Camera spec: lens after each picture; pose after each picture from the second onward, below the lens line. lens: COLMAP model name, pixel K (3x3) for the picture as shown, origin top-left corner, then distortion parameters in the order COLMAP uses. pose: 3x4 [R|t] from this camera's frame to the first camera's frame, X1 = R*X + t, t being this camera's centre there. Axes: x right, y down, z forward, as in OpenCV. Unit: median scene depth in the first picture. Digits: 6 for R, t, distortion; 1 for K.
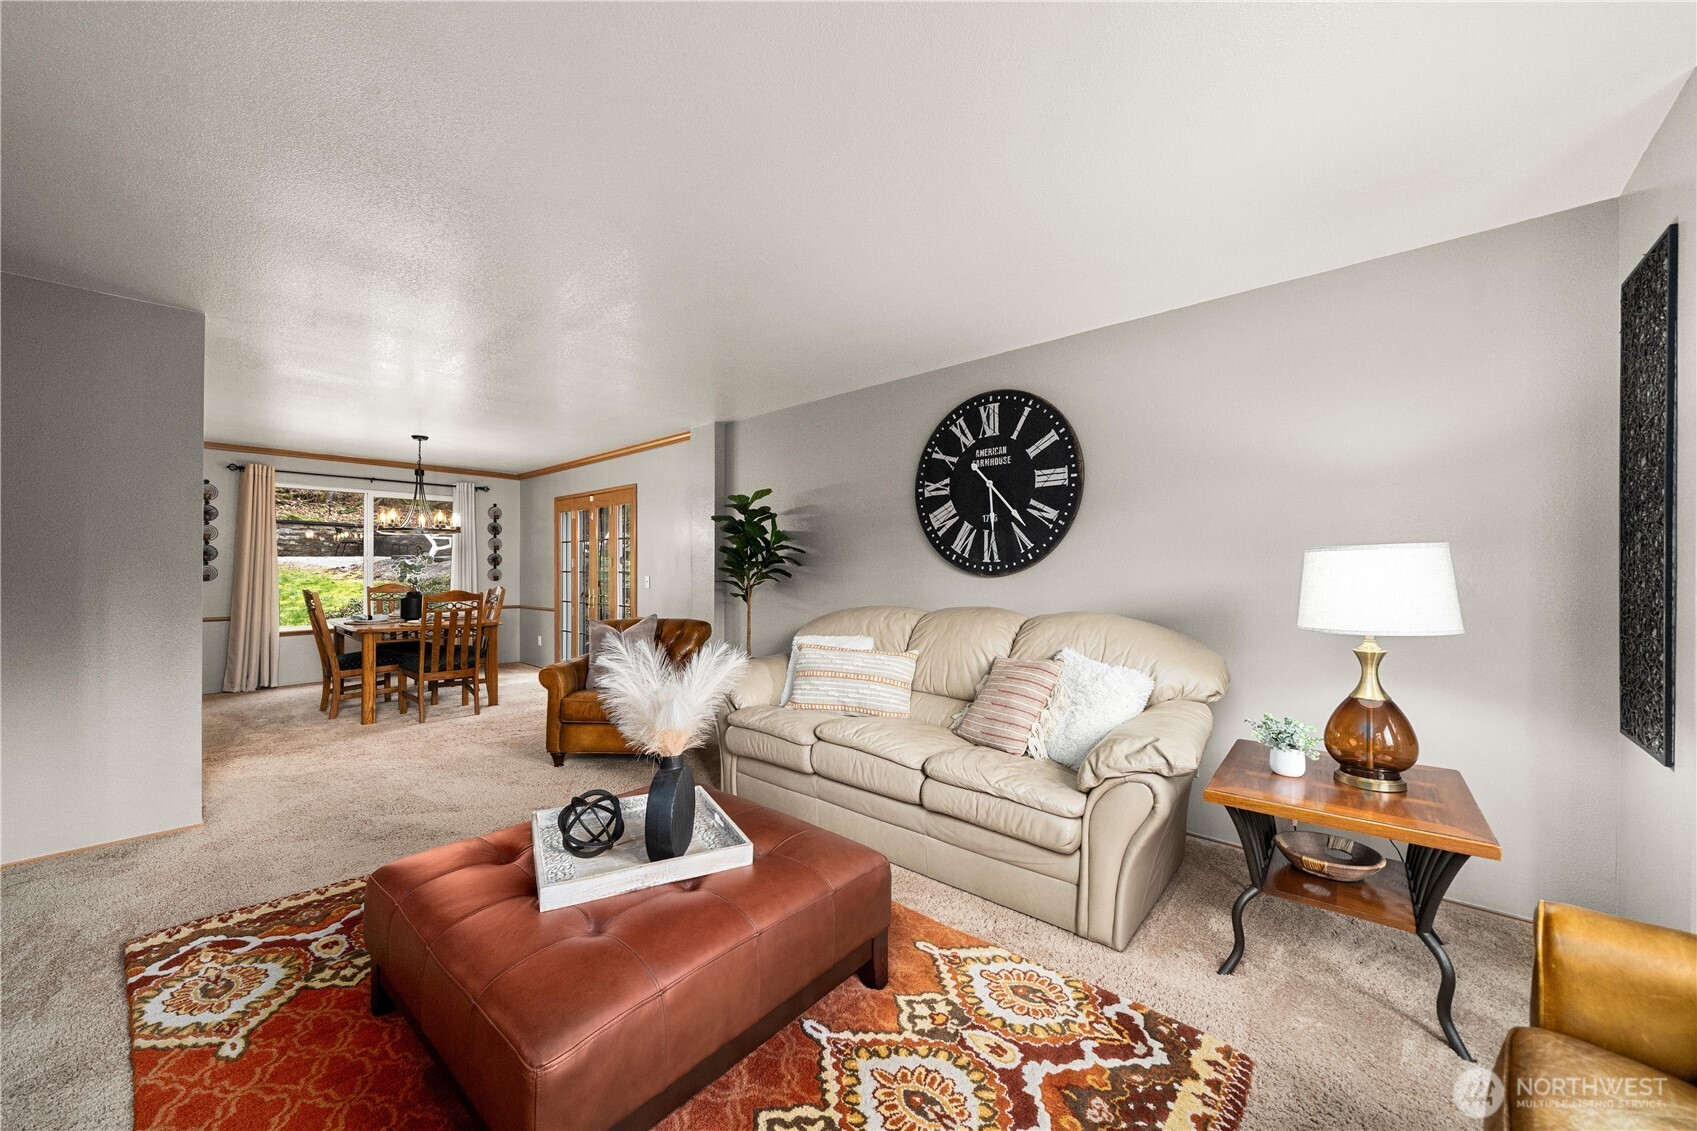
lens RADIAL K [[626.9, 0, 850.1], [0, 626.9, 573.1], [0, 0, 1]] dist [-0.000887, 0.000015]
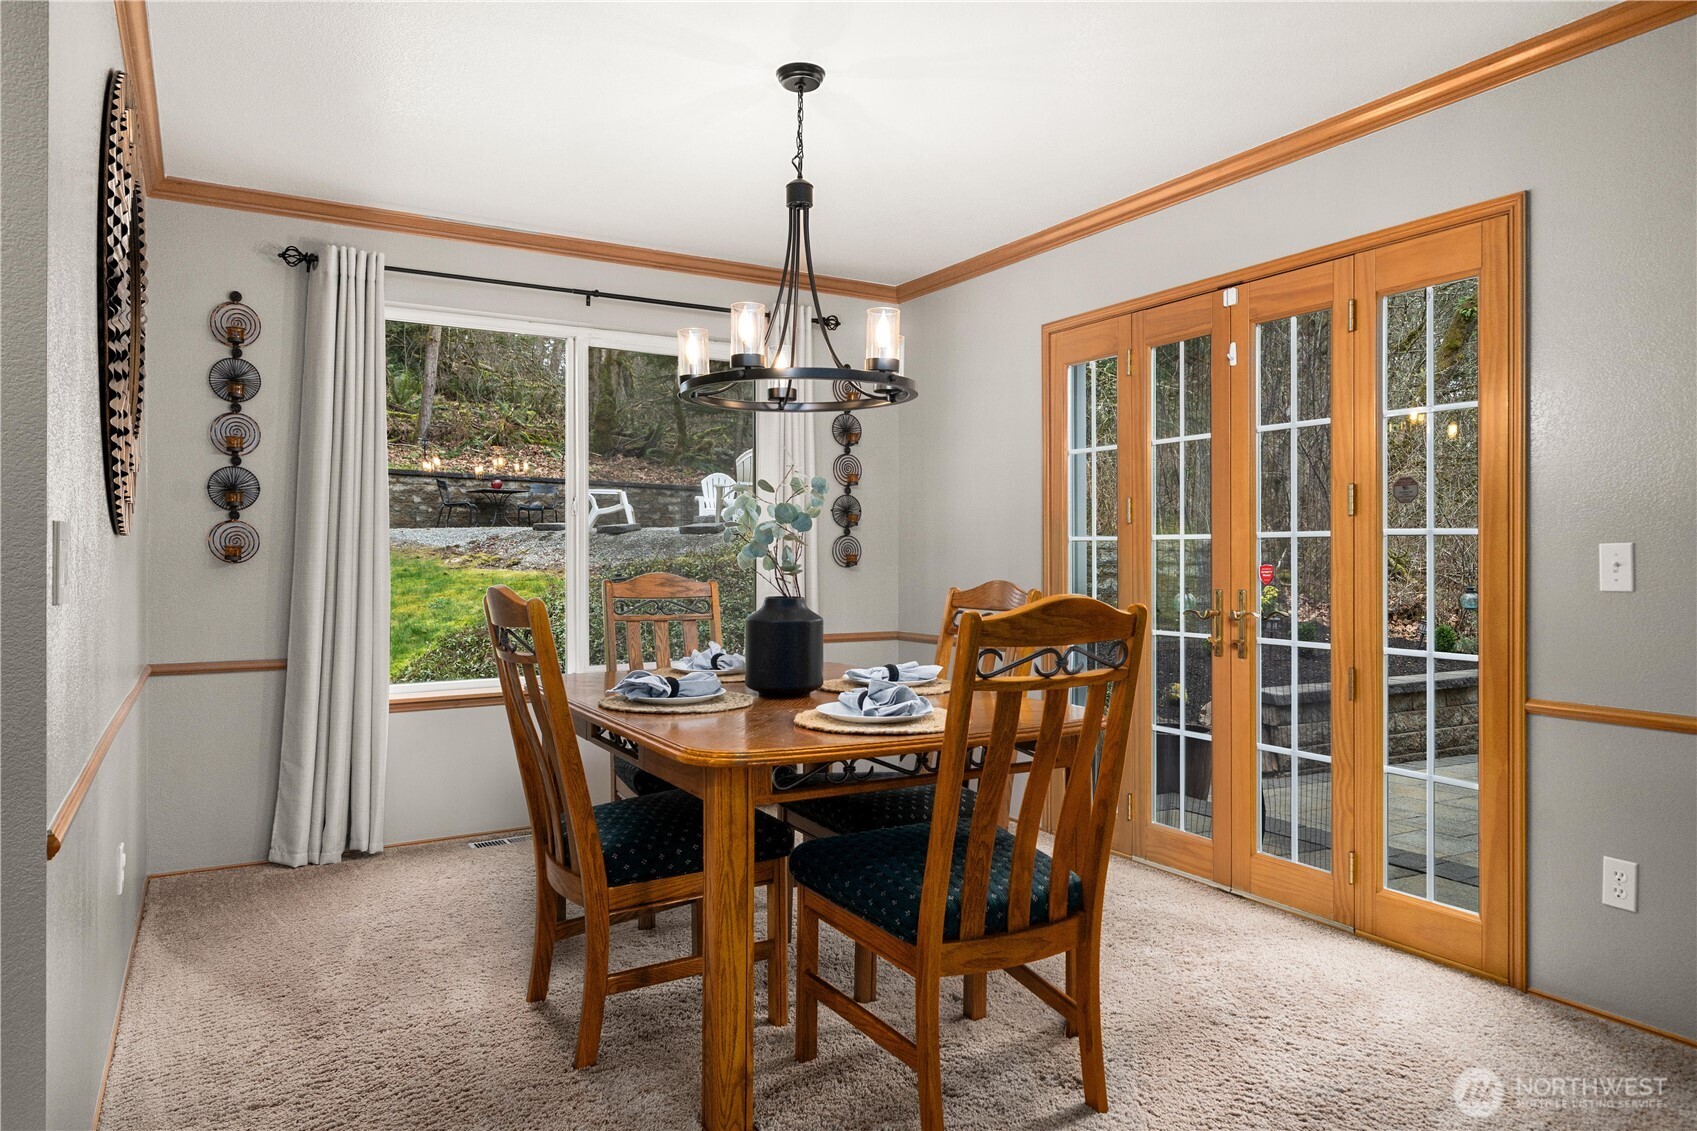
lens RADIAL K [[1064.5, 0, 845.5], [0, 1064.5, 557.5], [0, 0, 1]] dist [-0.008063, -0.000332]
pose [[0.955382, -0.003572, -0.295352, -0.484883], [0.002570, 0.999990, -0.003783, 0.010947], [0.295362, 0.002855, 0.955381, 0.494344]]
